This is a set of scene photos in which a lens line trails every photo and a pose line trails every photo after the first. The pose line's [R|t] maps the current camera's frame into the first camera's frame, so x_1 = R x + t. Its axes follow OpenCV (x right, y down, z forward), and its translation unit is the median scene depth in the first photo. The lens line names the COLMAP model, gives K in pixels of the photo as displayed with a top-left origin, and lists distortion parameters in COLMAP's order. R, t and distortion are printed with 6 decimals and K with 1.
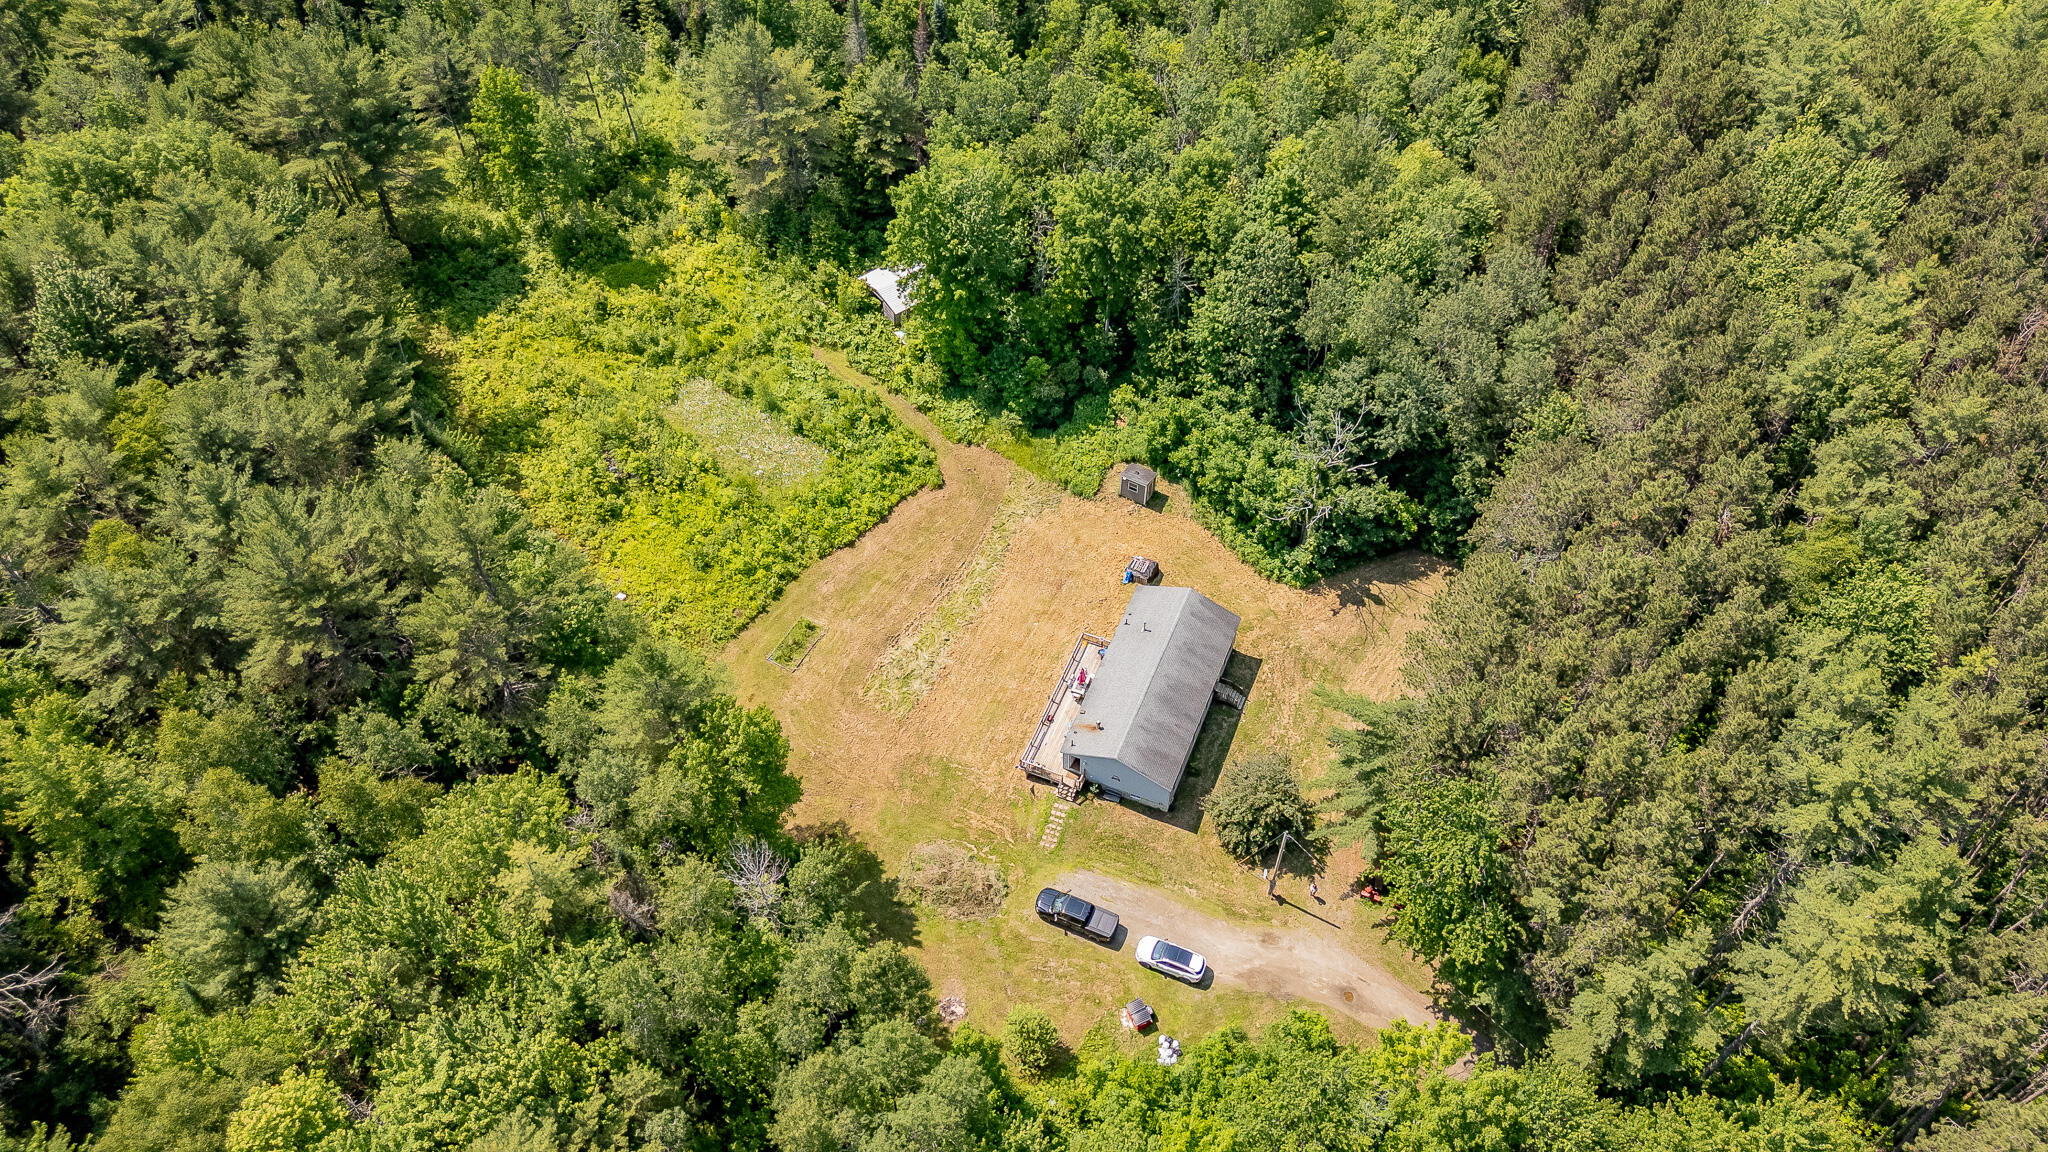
lens RADIAL K [[1423.6, 0, 1034.9], [0, 1423.6, 602.0], [0, 0, 1]] dist [0.053326, -0.071837]
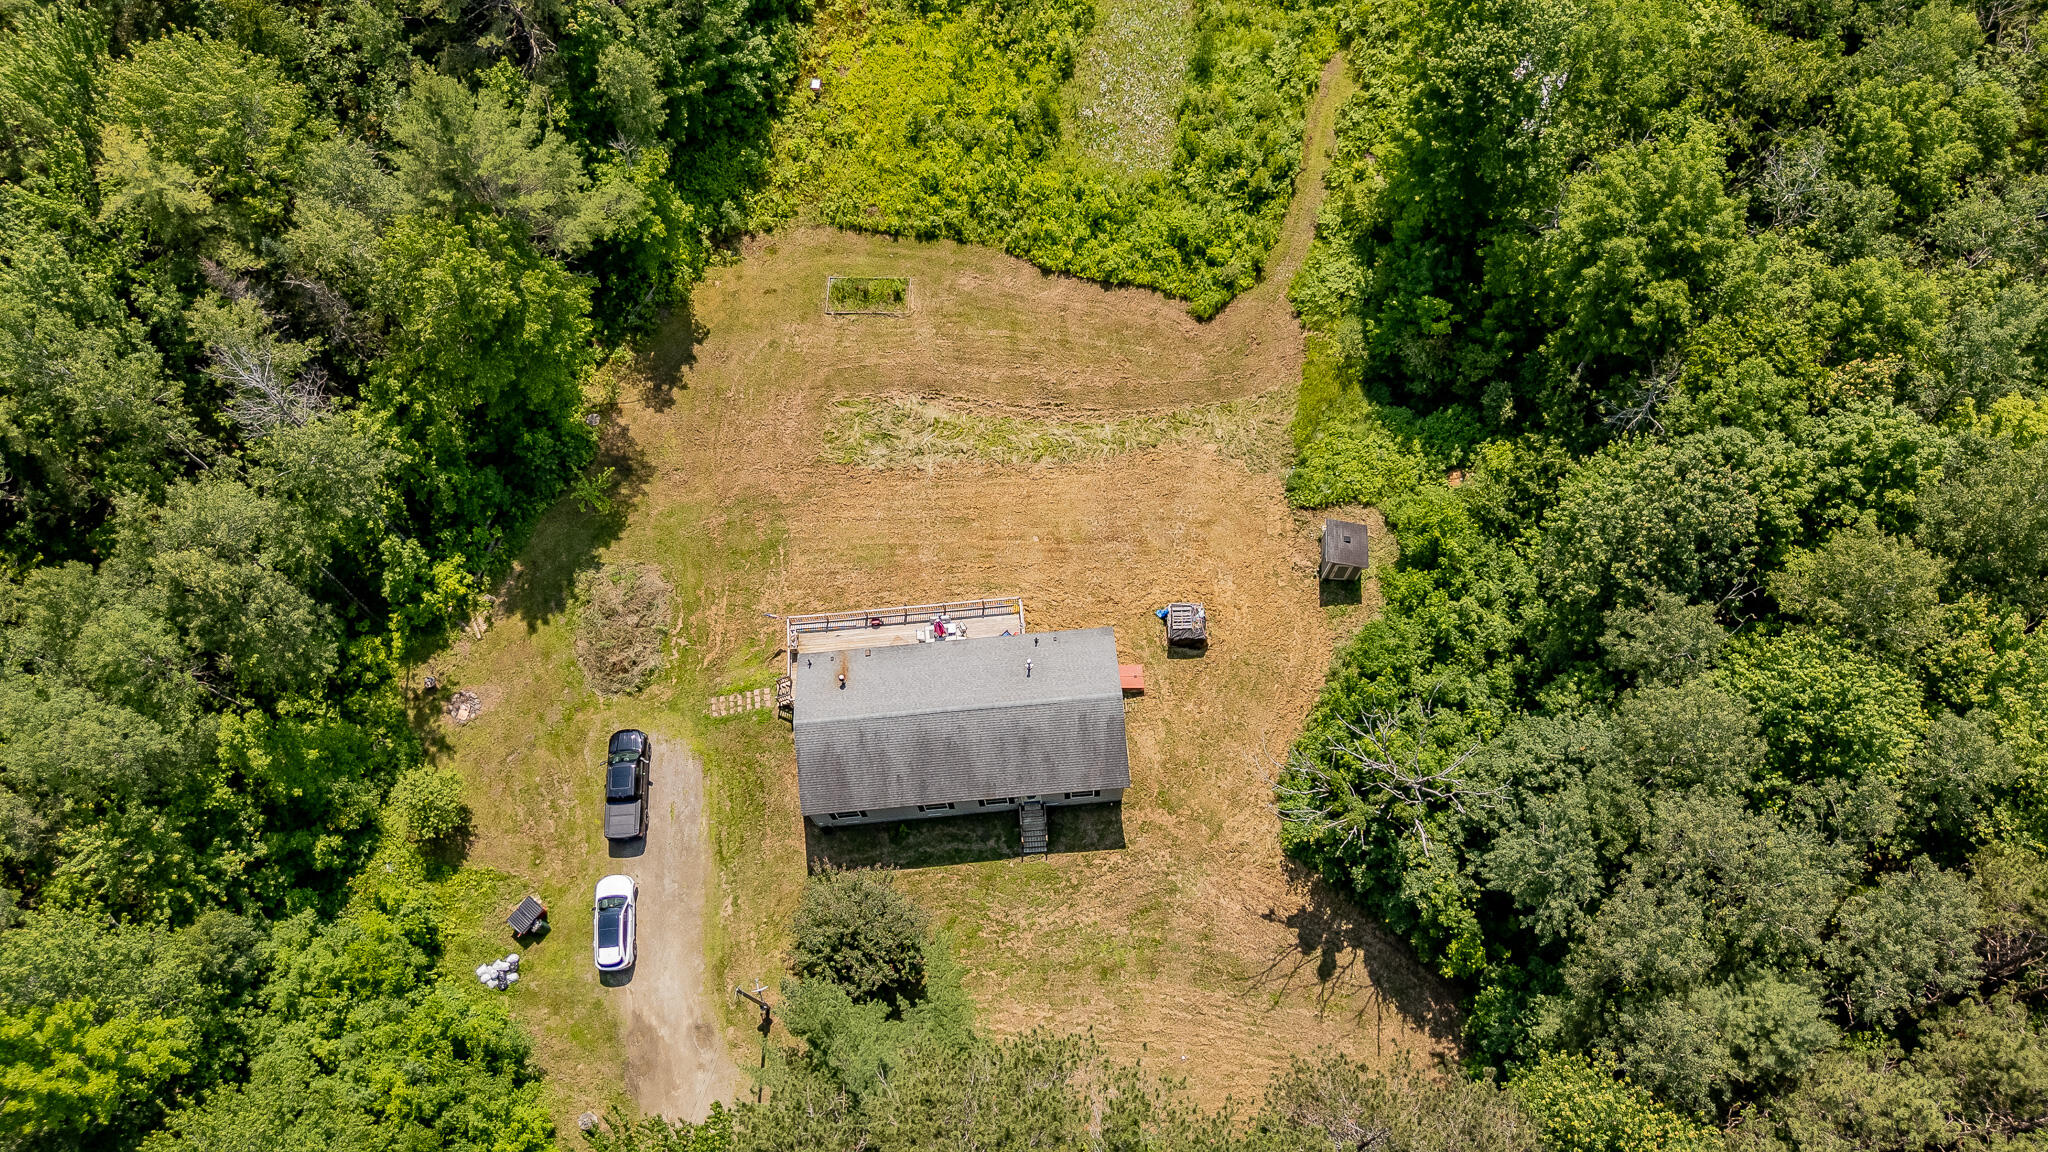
lens RADIAL K [[1423.6, 0, 1034.9], [0, 1423.6, 602.0], [0, 0, 1]] dist [0.053326, -0.071837]
pose [[0.458523, 0.830302, -0.316791, 0.232731], [-0.696003, 0.557167, 0.452929, -0.266256], [0.552573, 0.012809, 0.833366, 0.390967]]
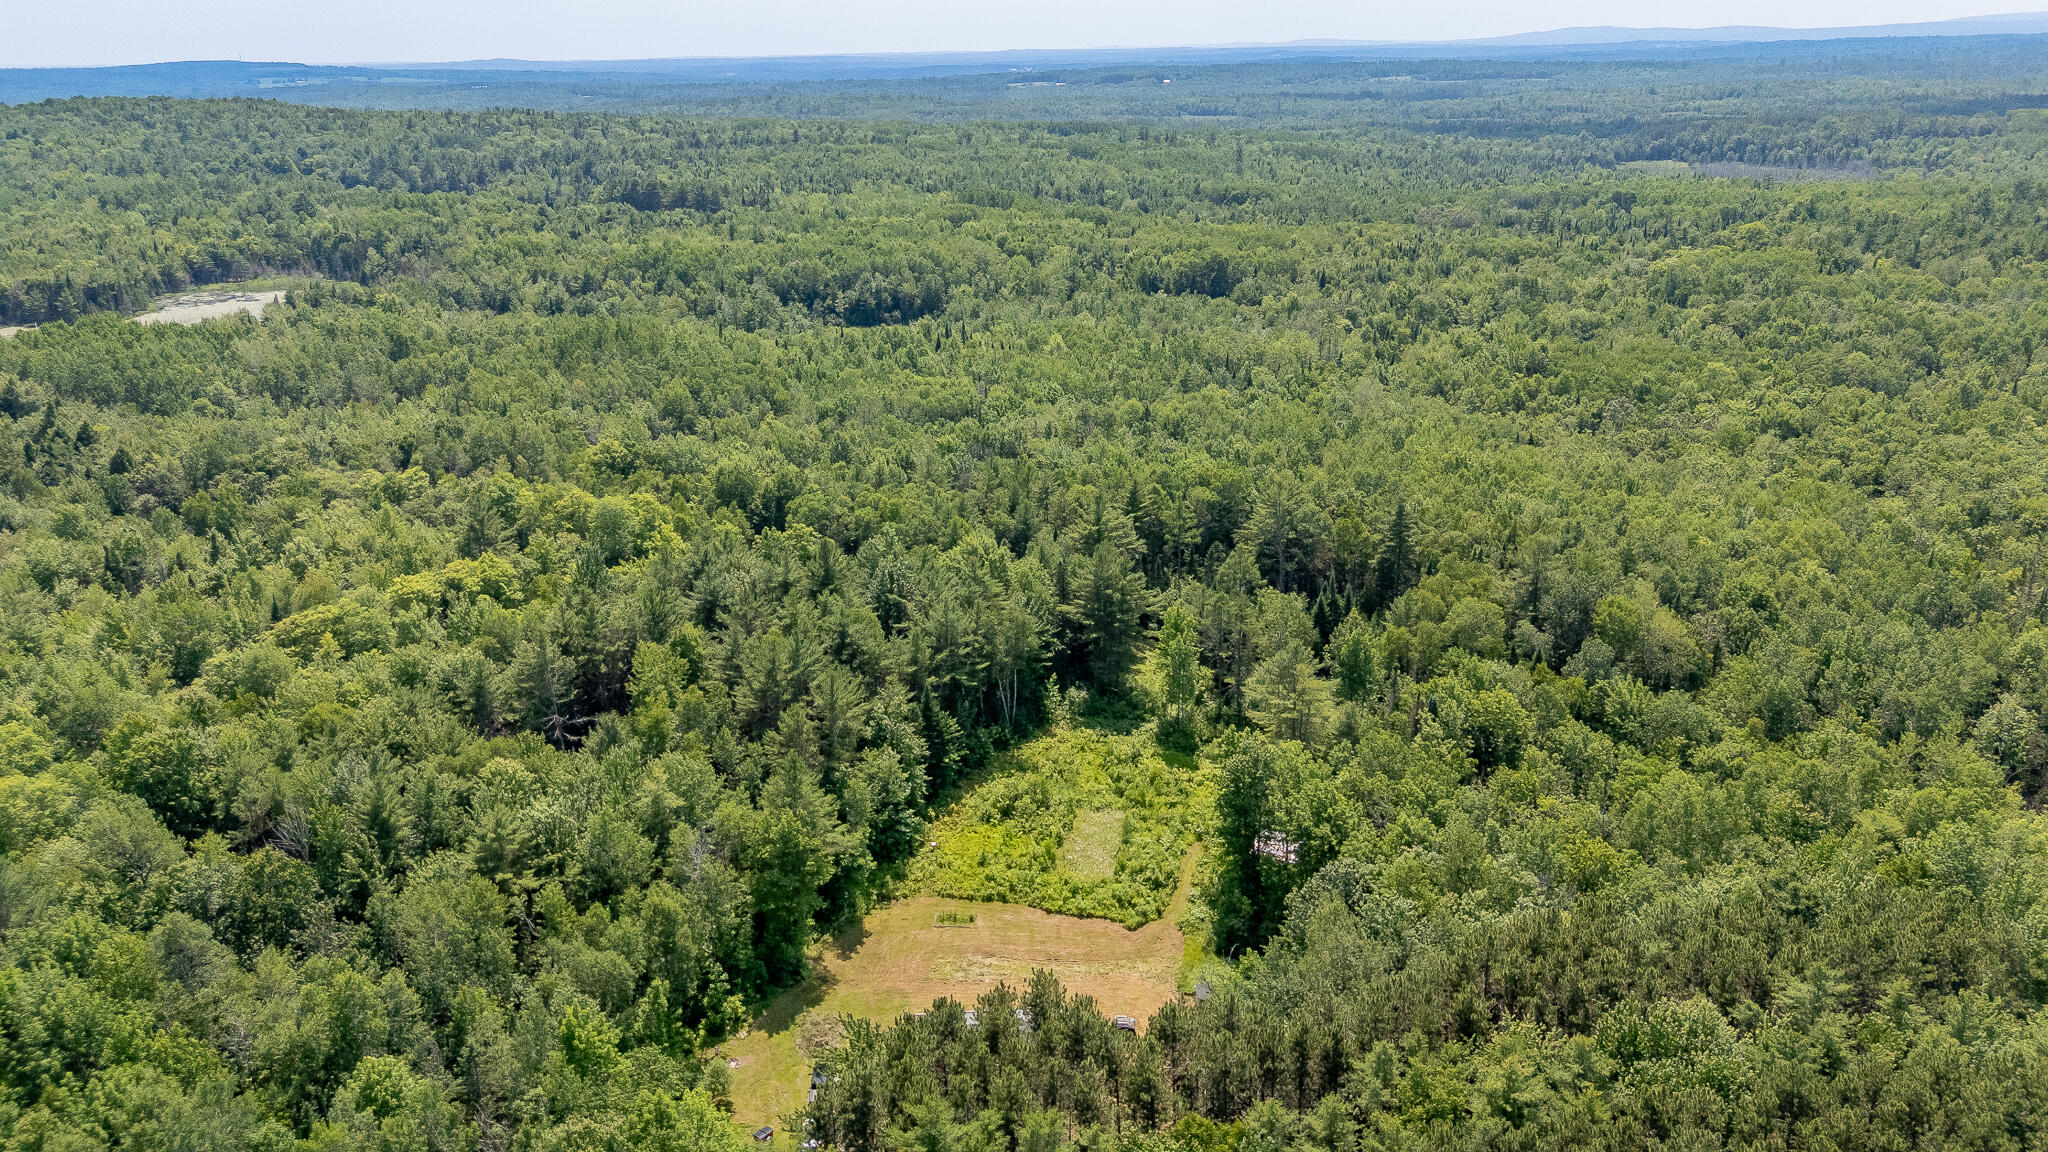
lens RADIAL K [[1423.6, 0, 1034.9], [0, 1423.6, 602.0], [0, 0, 1]] dist [0.053326, -0.071837]
pose [[0.456136, 0.311021, -0.833790, 0.913474], [-0.704854, 0.698226, -0.125147, -0.066371], [0.543251, 0.644784, 0.537710, 0.051408]]
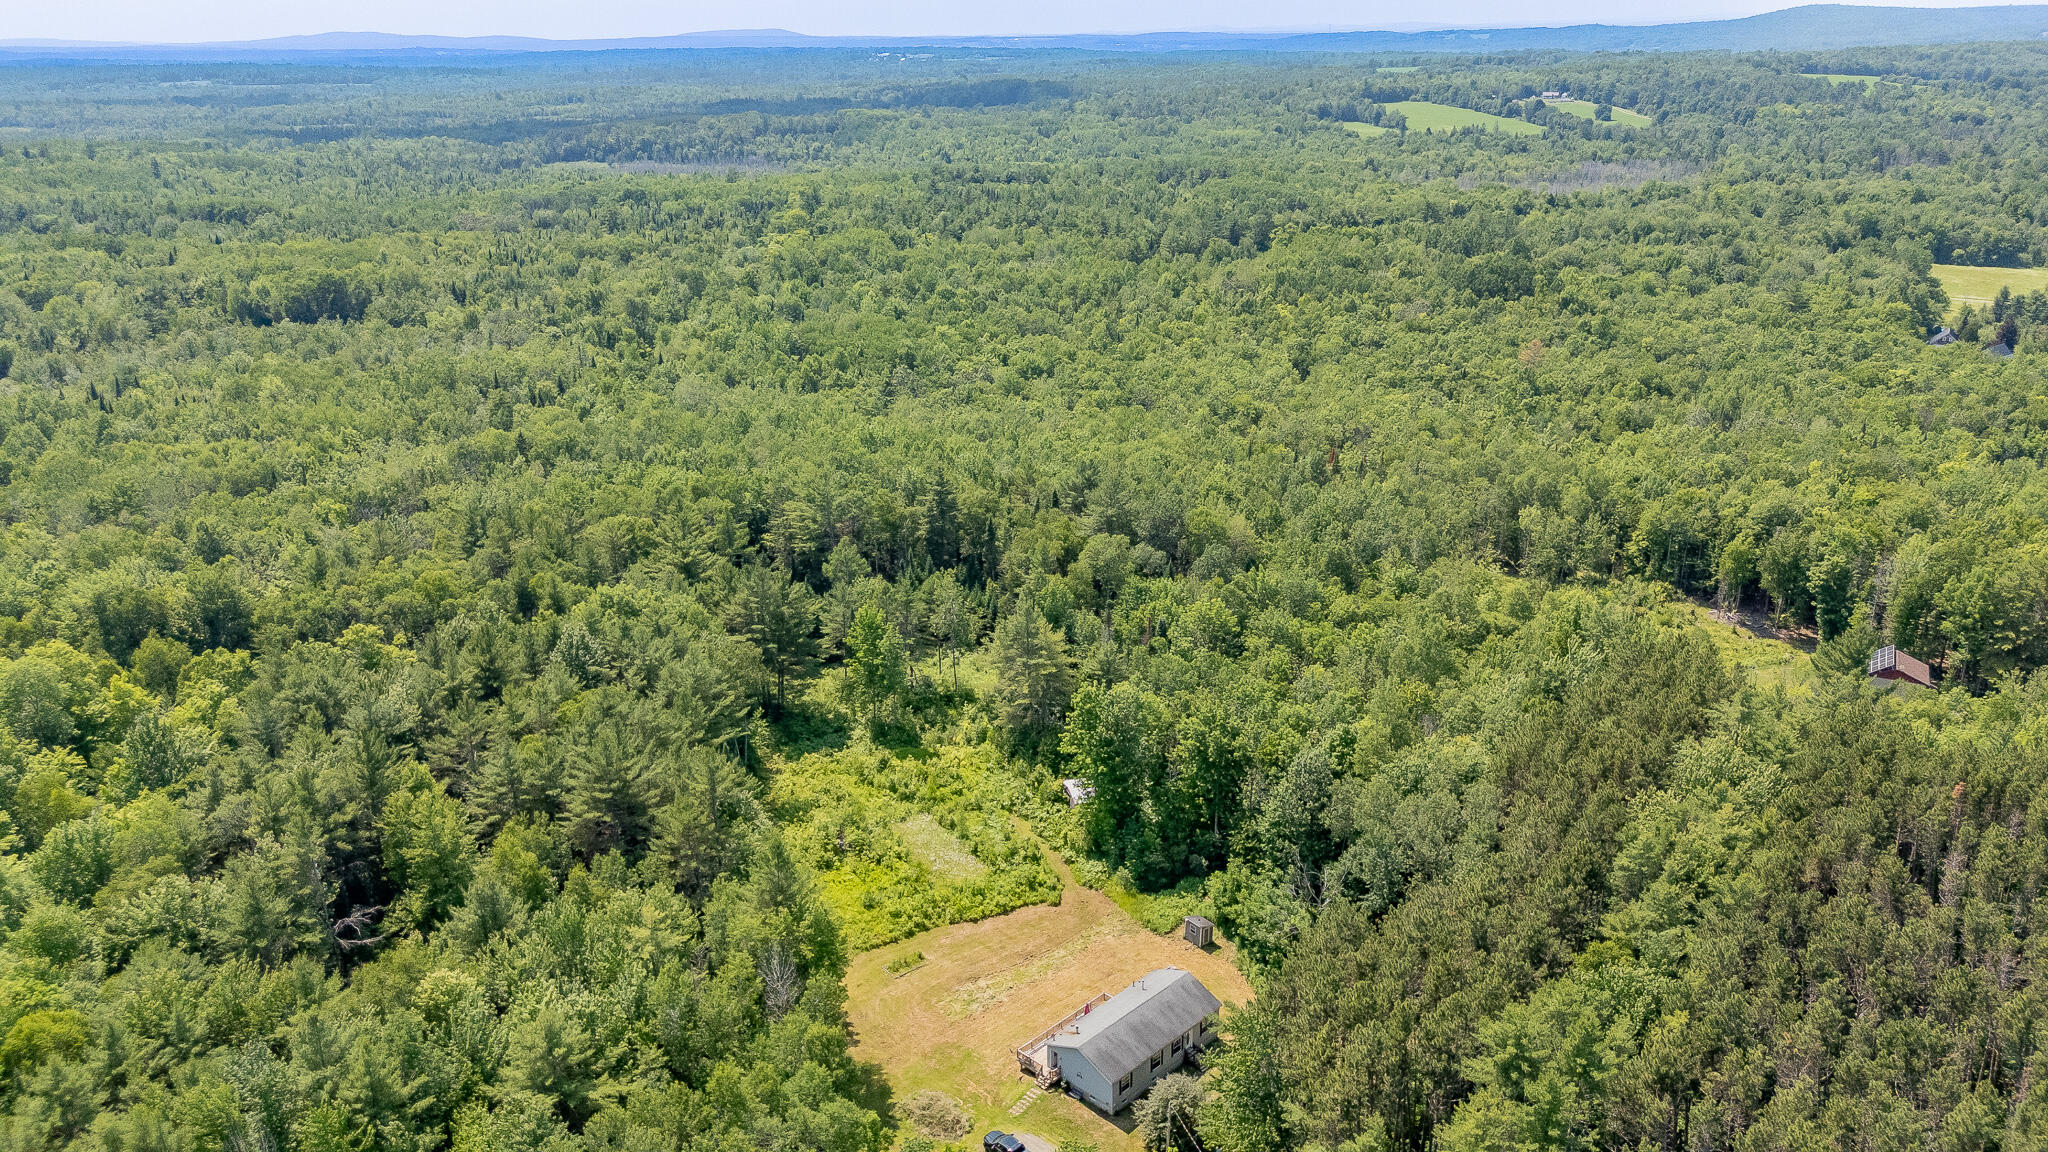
lens RADIAL K [[1423.6, 0, 1034.9], [0, 1423.6, 602.0], [0, 0, 1]] dist [0.053326, -0.071837]
pose [[0.931136, 0.130178, -0.340646, 0.335984], [-0.291860, 0.826077, -0.482095, 0.337188], [0.218642, 0.548316, 0.807183, -0.231516]]
